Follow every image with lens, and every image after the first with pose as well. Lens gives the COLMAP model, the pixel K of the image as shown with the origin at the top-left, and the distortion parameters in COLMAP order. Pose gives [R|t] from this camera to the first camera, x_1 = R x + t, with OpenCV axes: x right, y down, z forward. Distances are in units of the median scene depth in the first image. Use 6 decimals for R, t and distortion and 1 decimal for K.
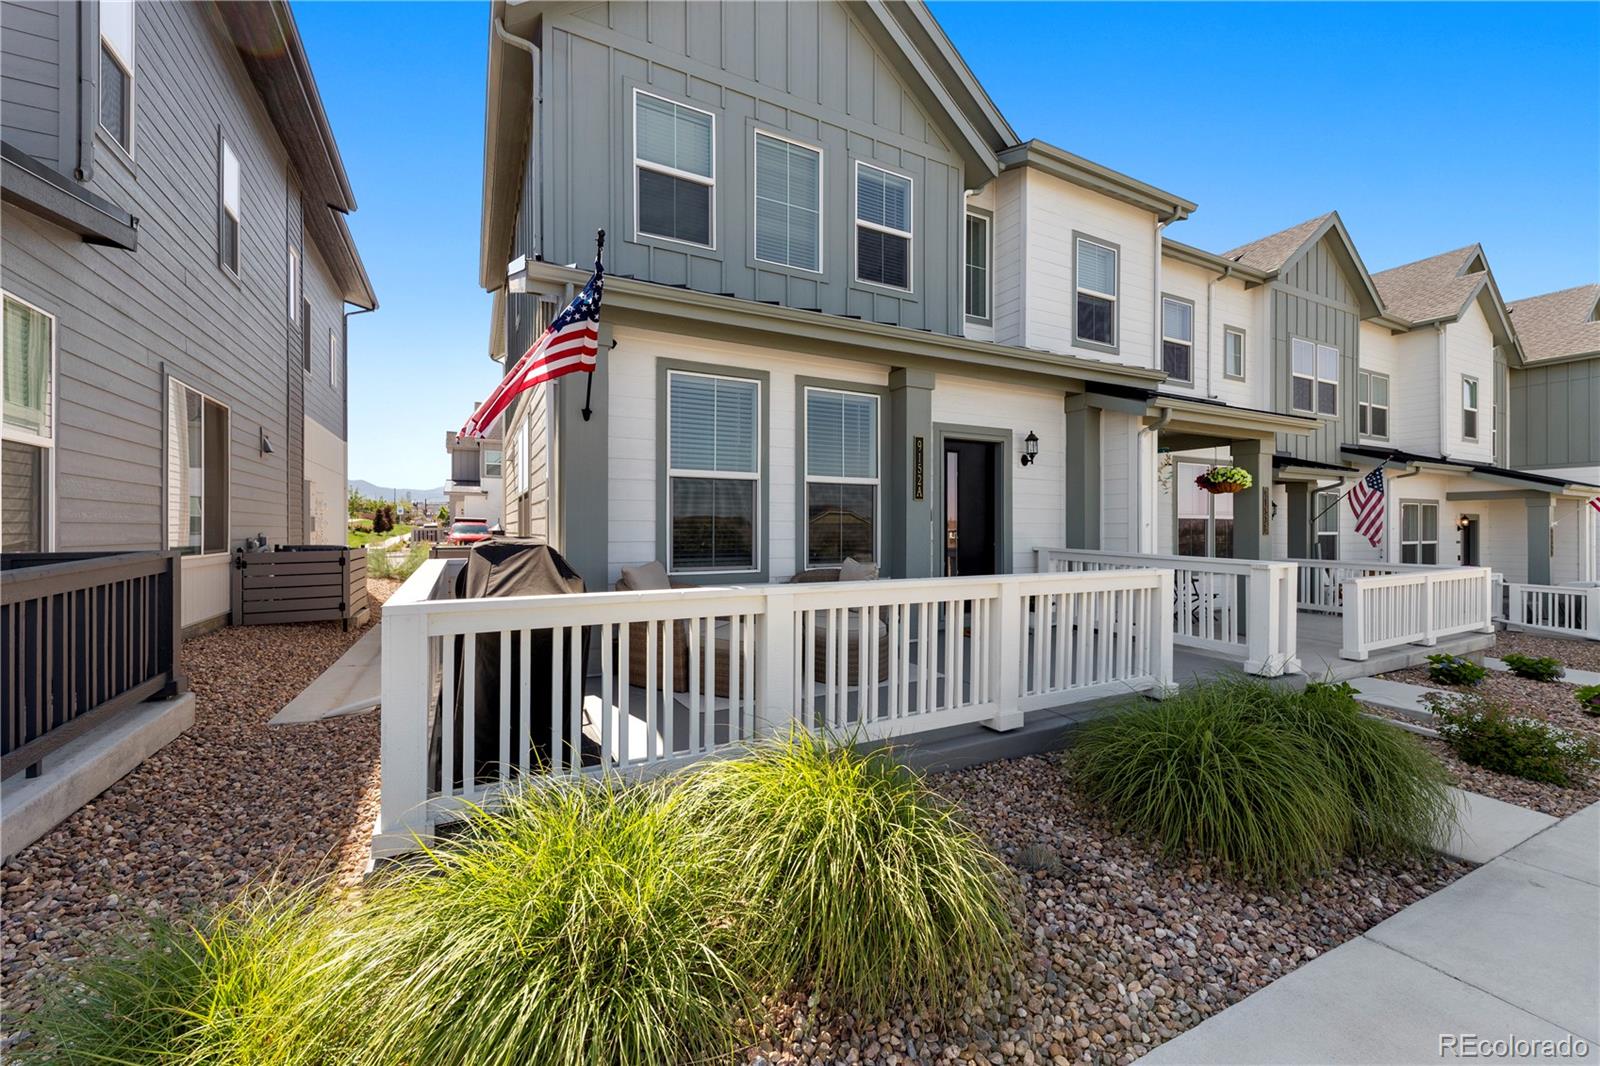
lens RADIAL K [[626.7, 0, 796.6], [0, 626.7, 529.3], [0, 0, 1]] dist [0.001535, -0.001130]
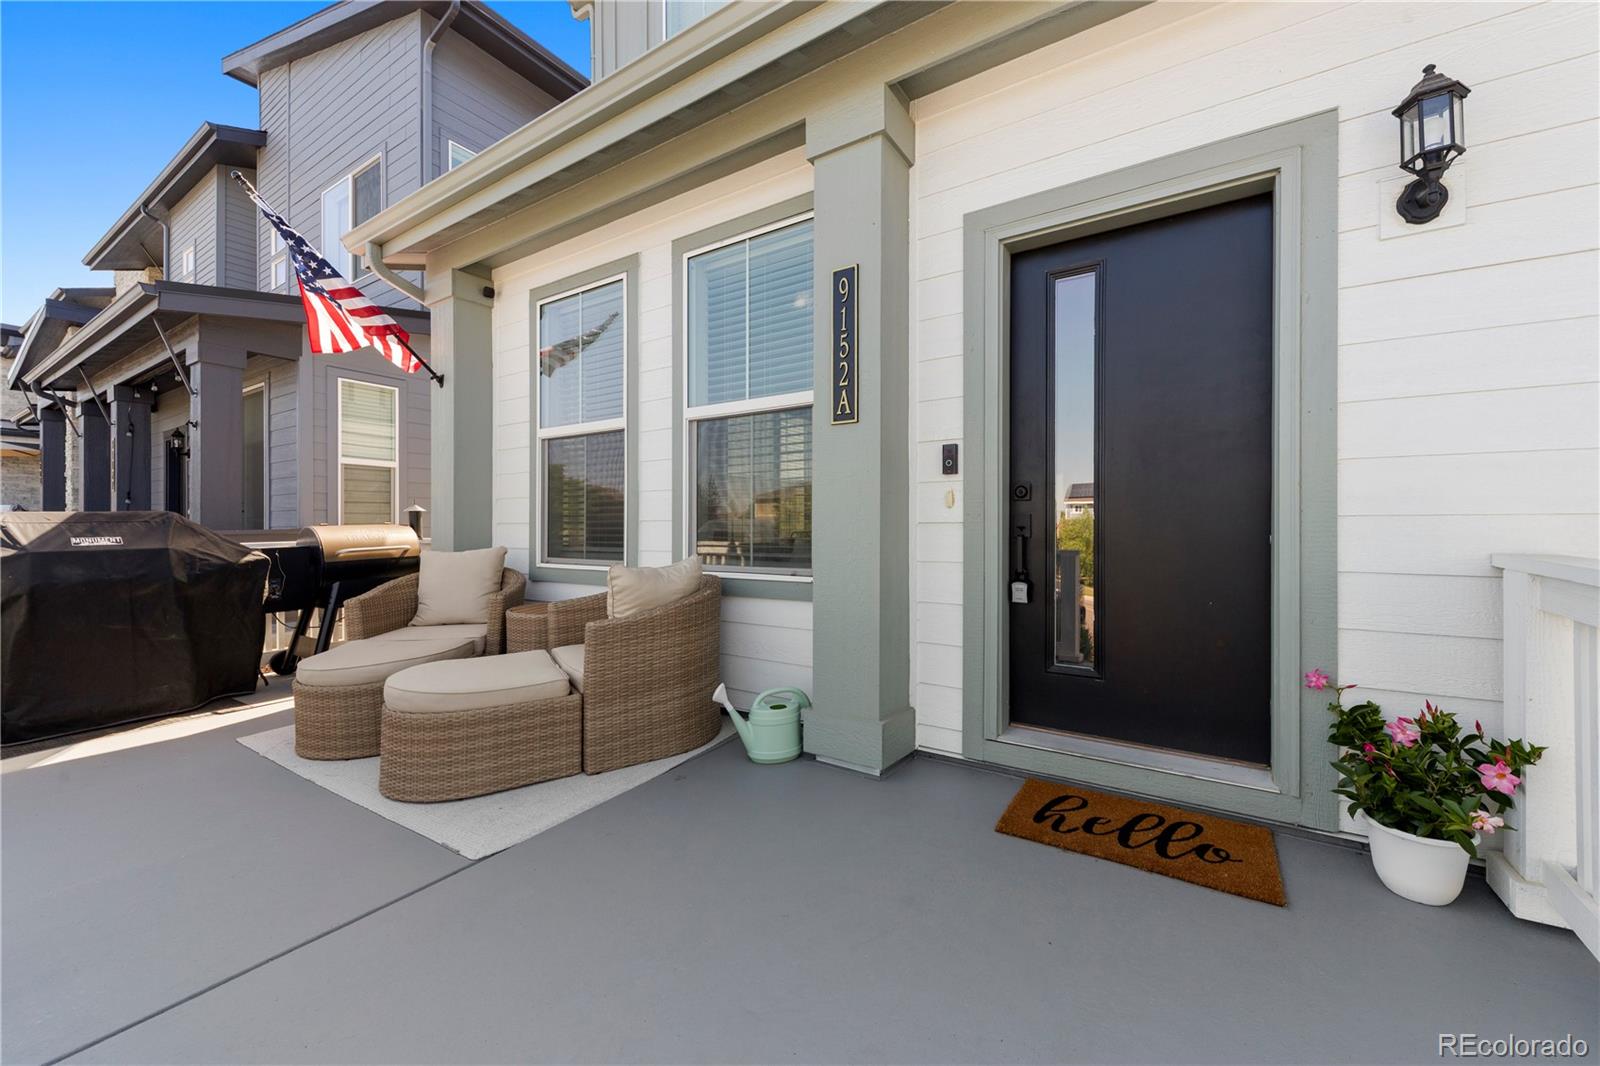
lens RADIAL K [[626.7, 0, 798.2], [0, 626.7, 532.4], [0, 0, 1]] dist [0.001535, -0.001130]
pose [[0.483791, 0.002091, -0.875181, 0.566581], [-0.001956, 0.999997, 0.001308, 0.026808], [0.875181, 0.001079, 0.483794, 0.810154]]
